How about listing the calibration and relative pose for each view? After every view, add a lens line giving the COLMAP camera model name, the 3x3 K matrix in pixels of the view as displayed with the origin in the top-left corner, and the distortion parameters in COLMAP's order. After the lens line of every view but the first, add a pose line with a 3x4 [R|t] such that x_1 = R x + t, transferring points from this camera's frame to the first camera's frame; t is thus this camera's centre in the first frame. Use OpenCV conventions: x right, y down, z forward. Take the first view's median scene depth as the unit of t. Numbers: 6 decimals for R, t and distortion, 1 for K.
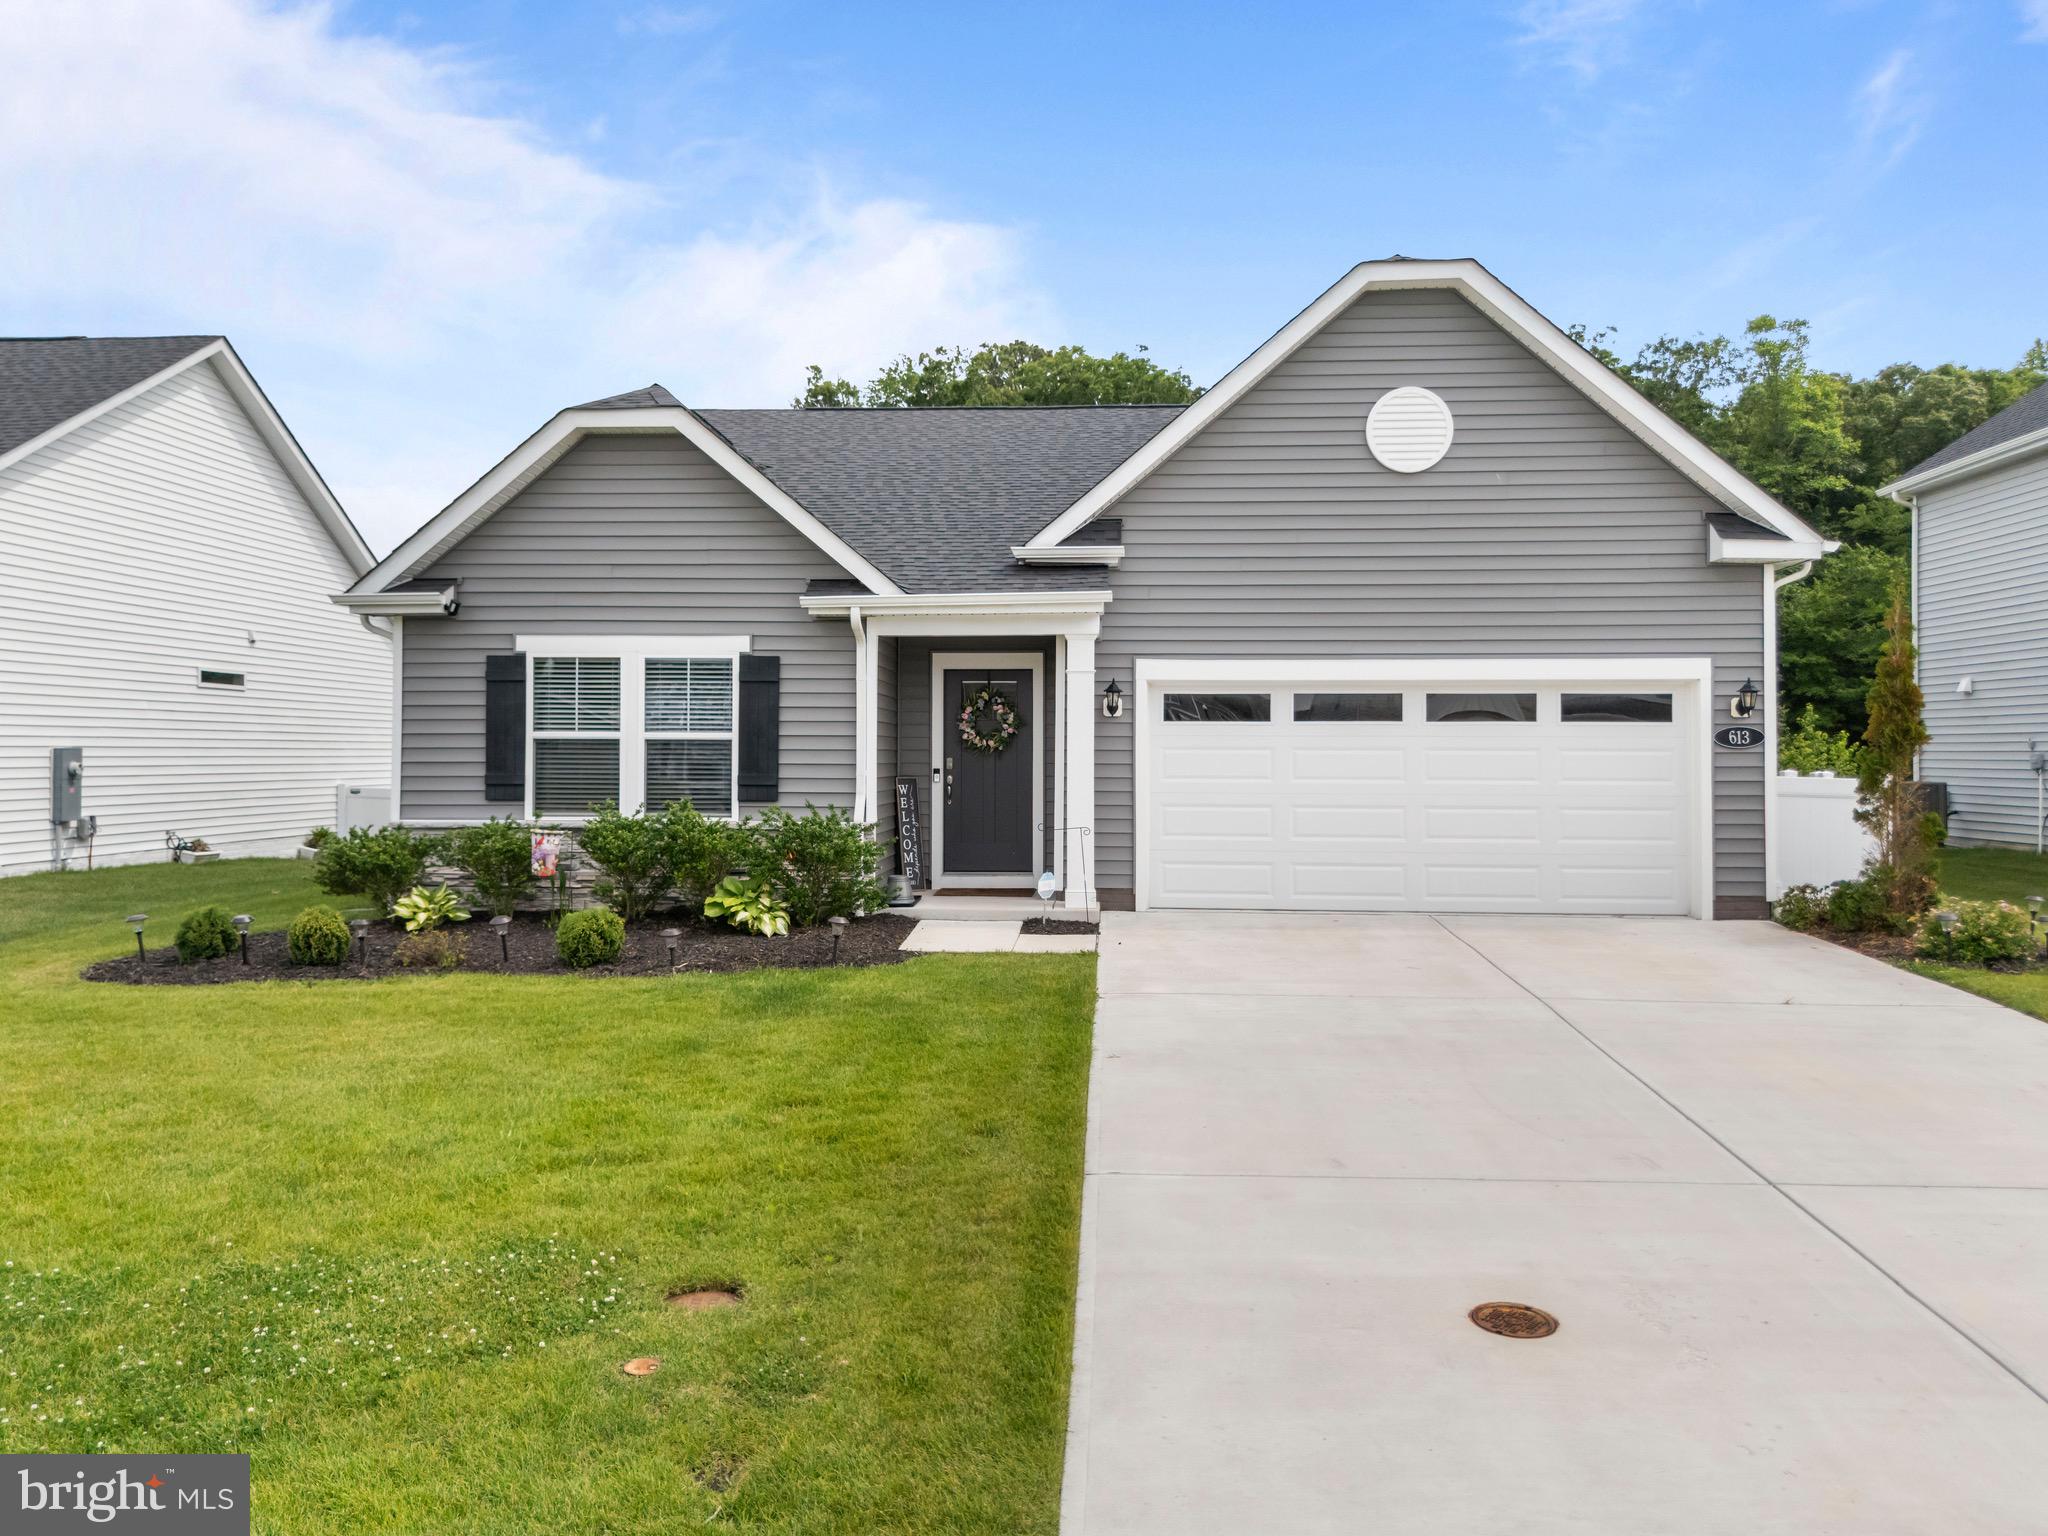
lens RADIAL K [[1510.2, 0, 1024.1], [0, 1510.2, 765.5], [0, 0, 1]] dist [0.078480, -0.095504]
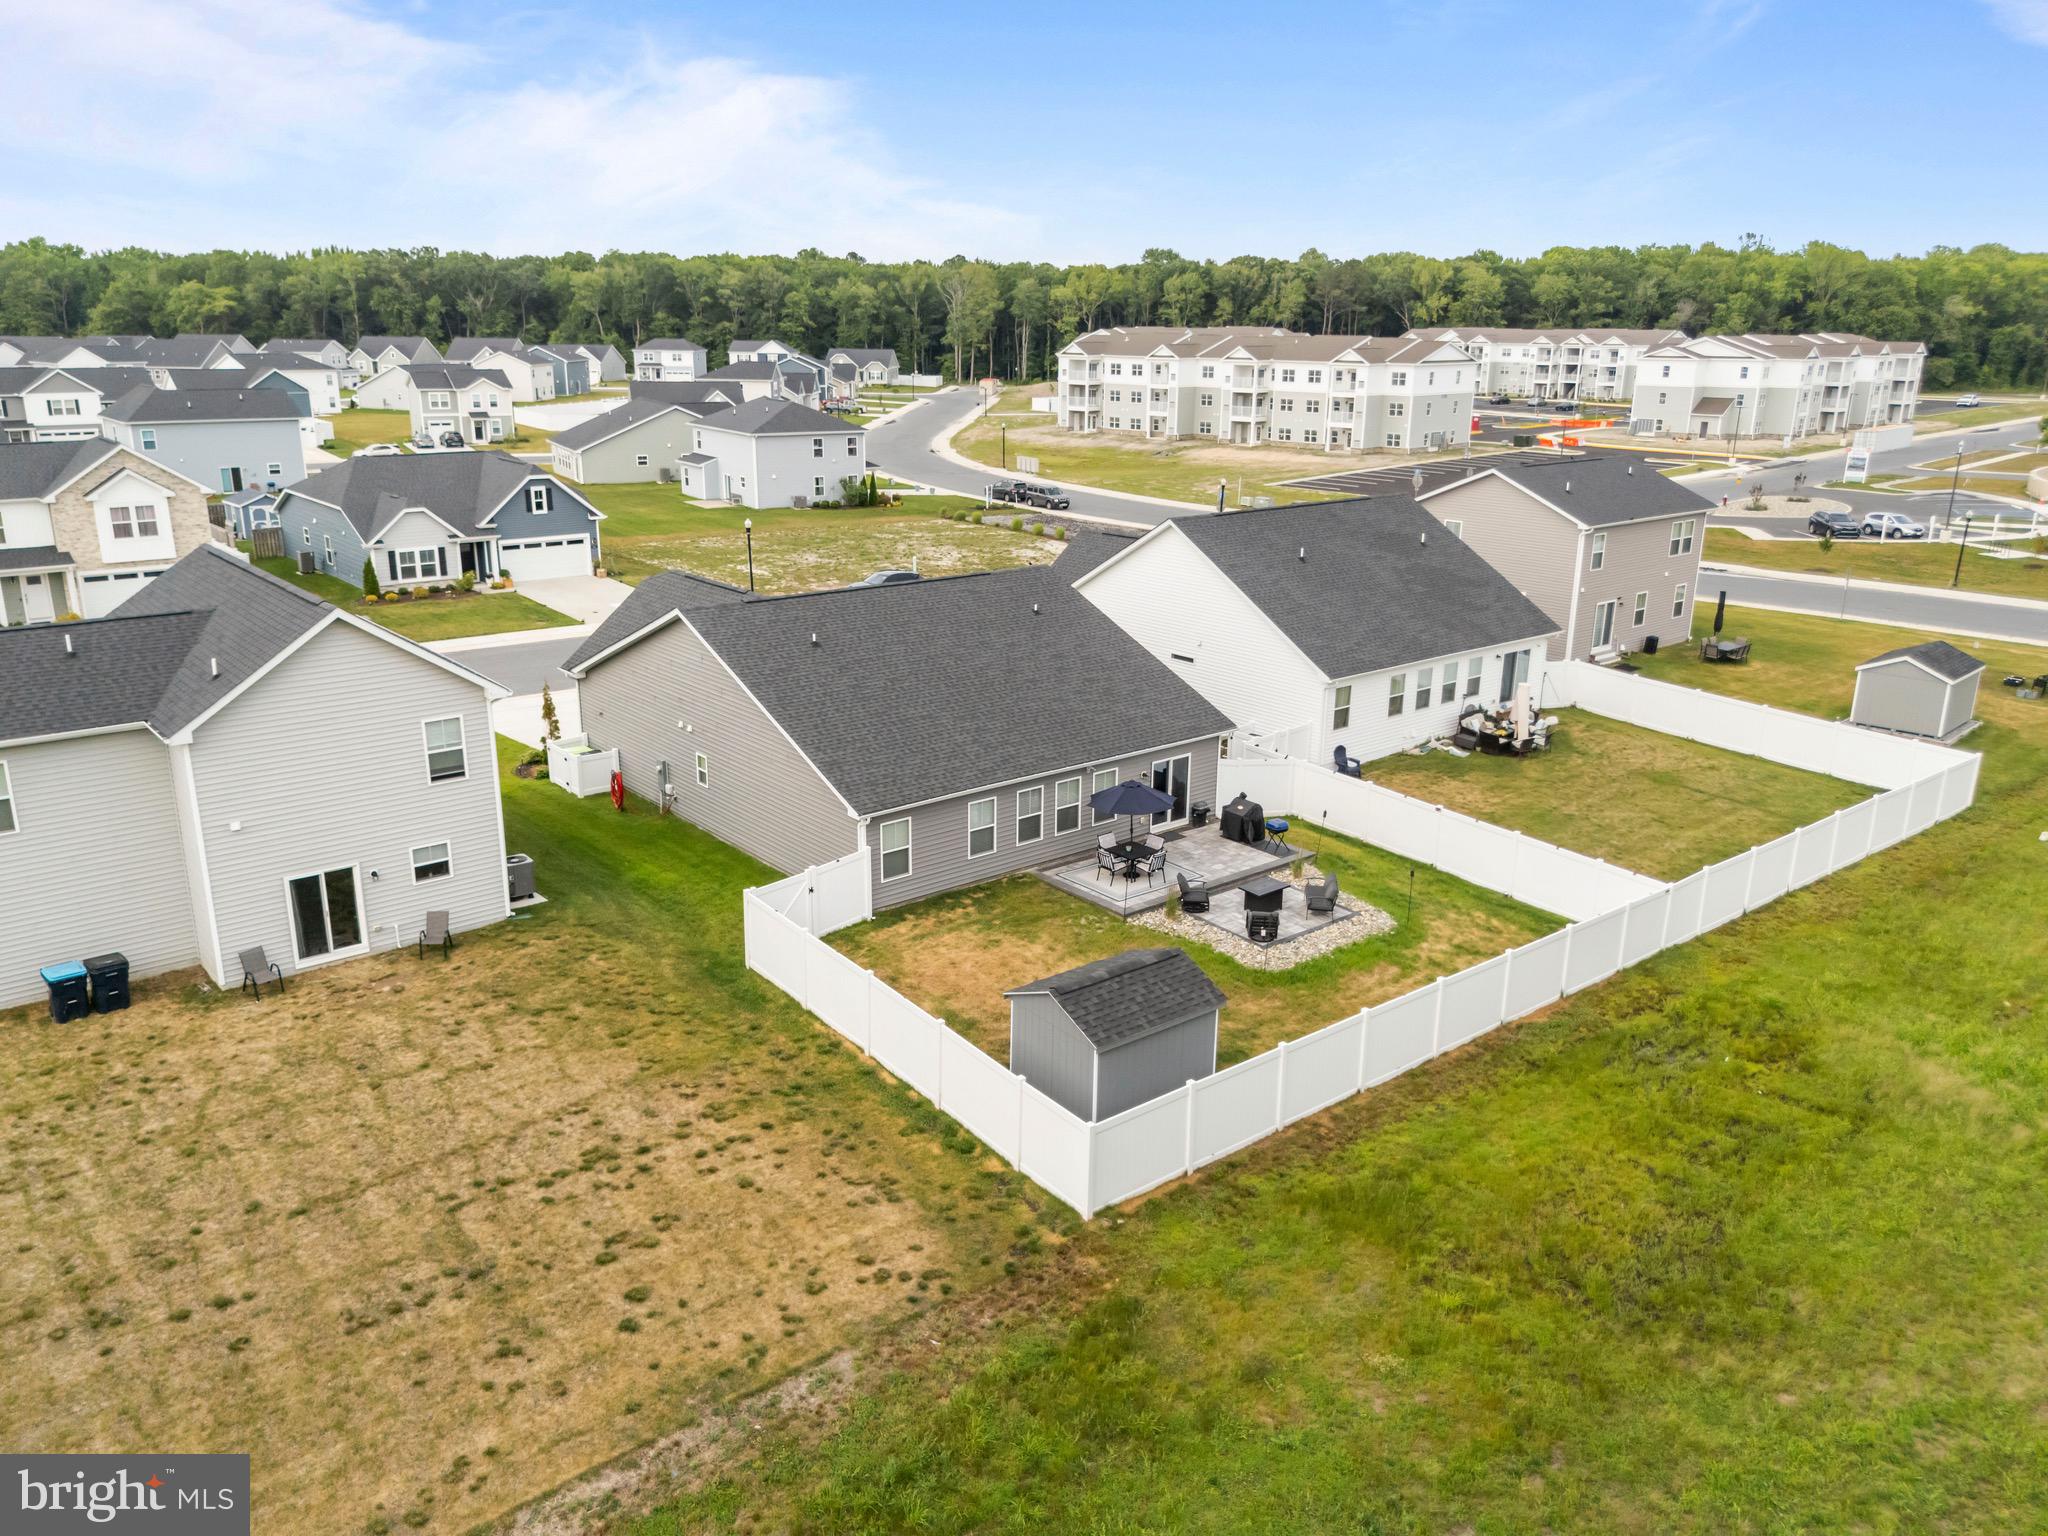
lens RADIAL K [[1510.2, 0, 1024.1], [0, 1510.2, 765.5], [0, 0, 1]] dist [0.078480, -0.095504]
pose [[0.732708, -0.191909, 0.652924, -2.479812], [-0.002310, 0.958709, 0.284379, -0.931618], [-0.680539, -0.209875, 0.702011, -4.757702]]
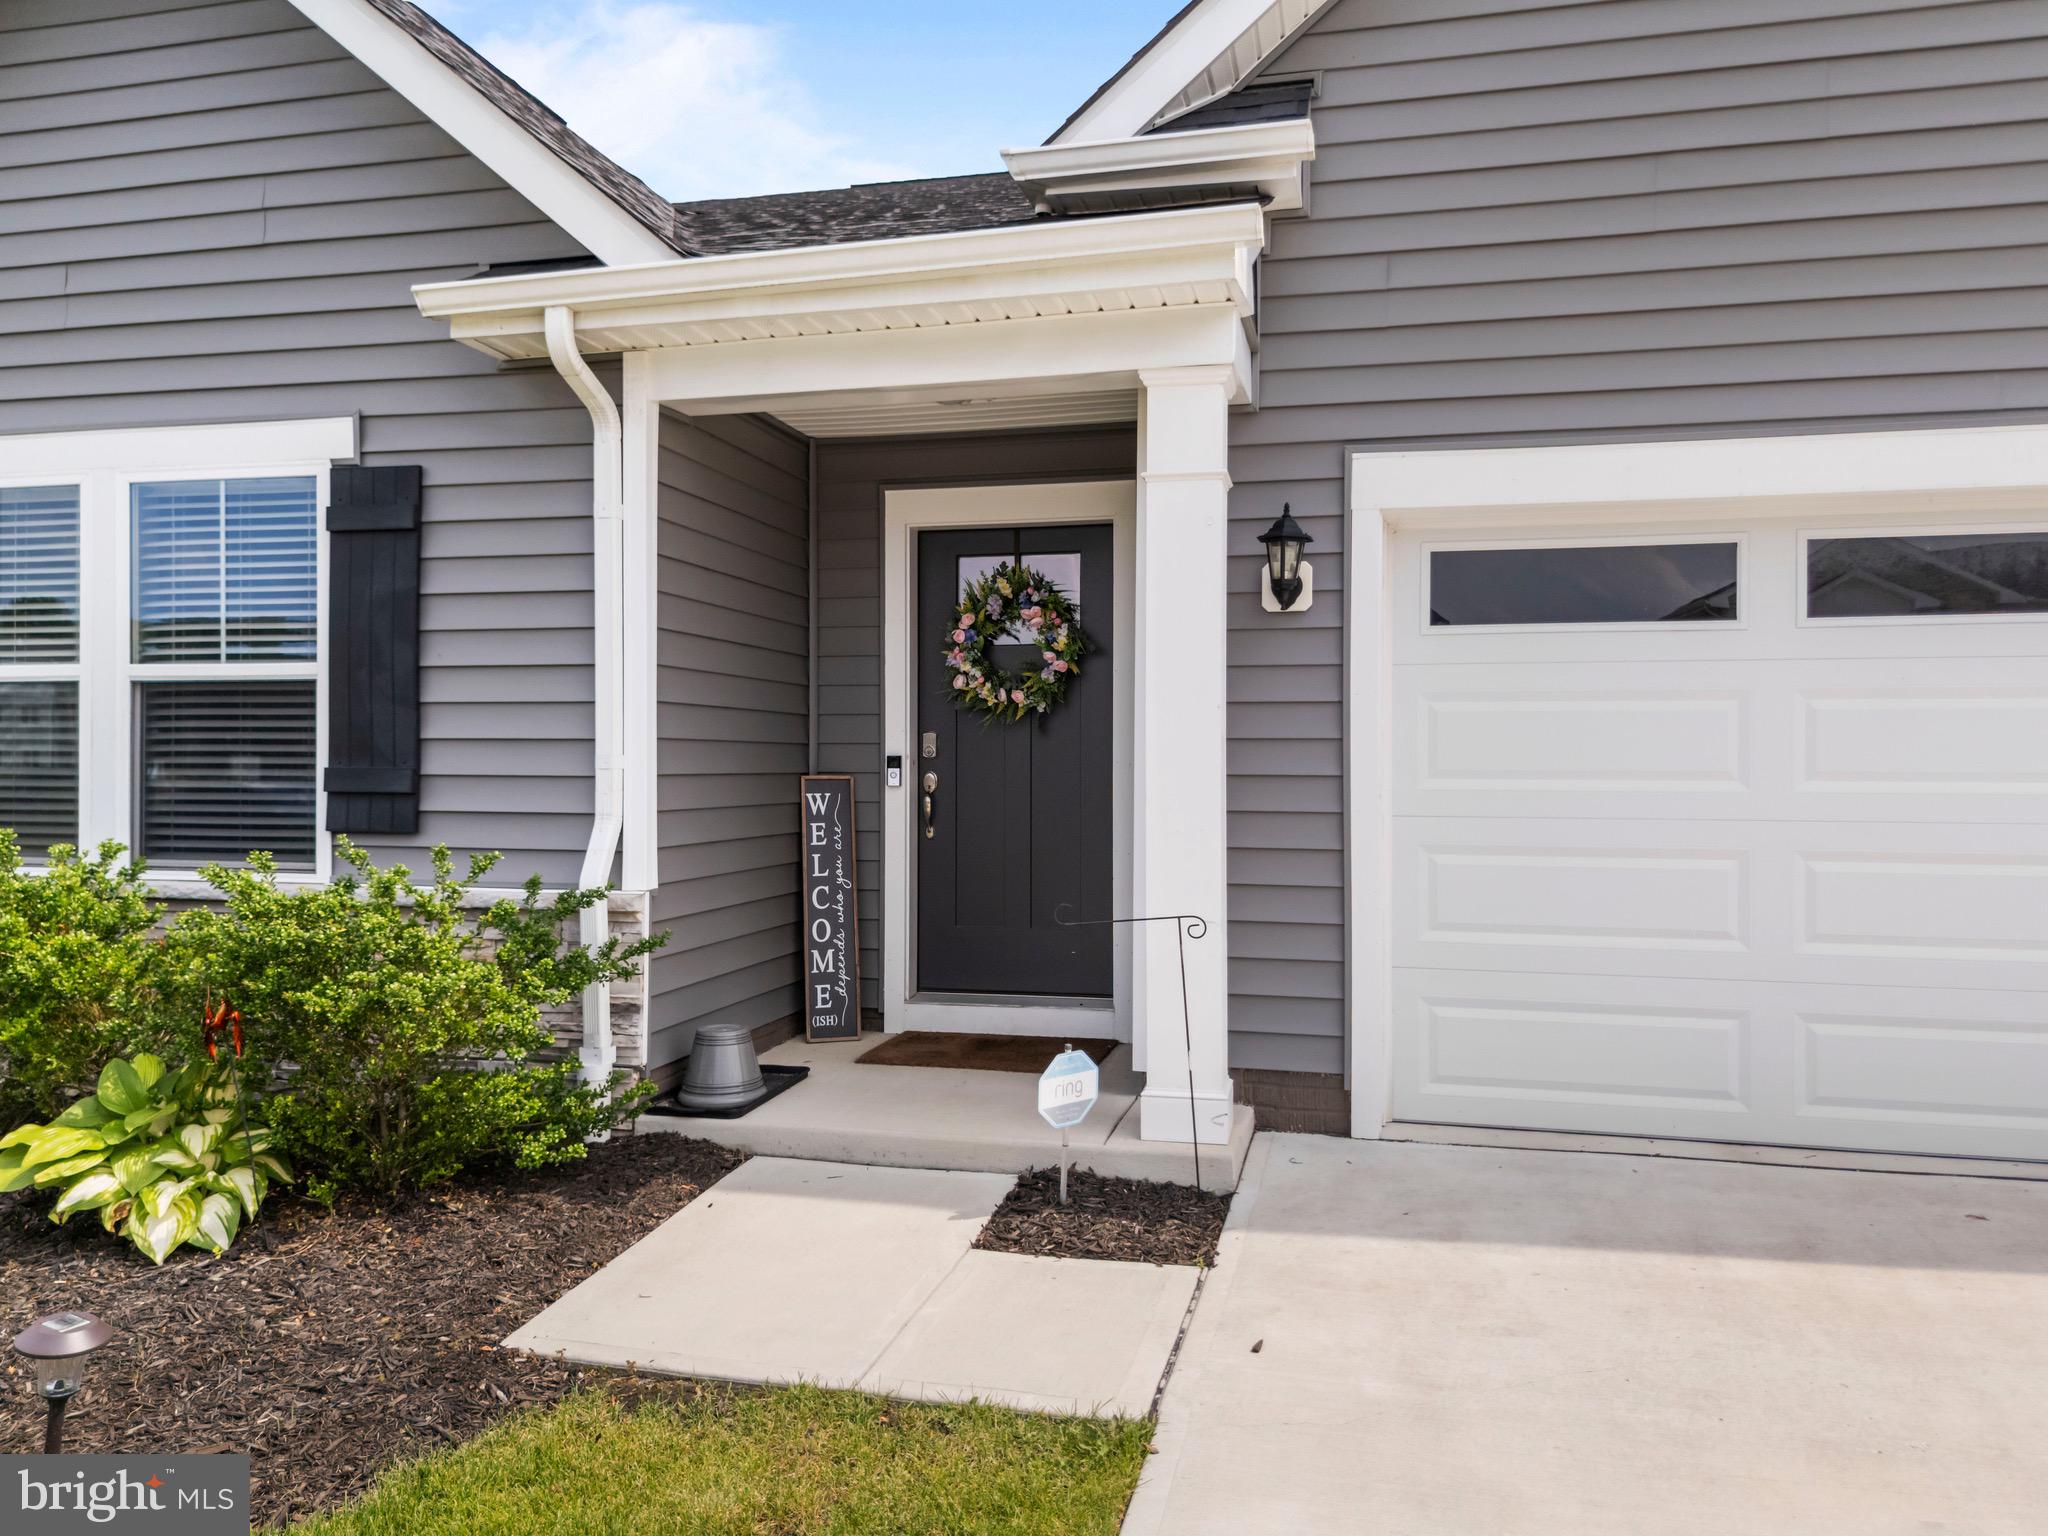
lens RADIAL K [[1547.1, 0, 1020.9], [0, 1547.1, 768.8], [0, 0, 1]] dist [0.054113, -0.045715]
pose [[0.982475, 0.000766, -0.186395, 0.066672], [-0.001472, 0.999992, -0.003651, 0.007887], [0.186391, 0.003861, 0.982468, 0.623618]]
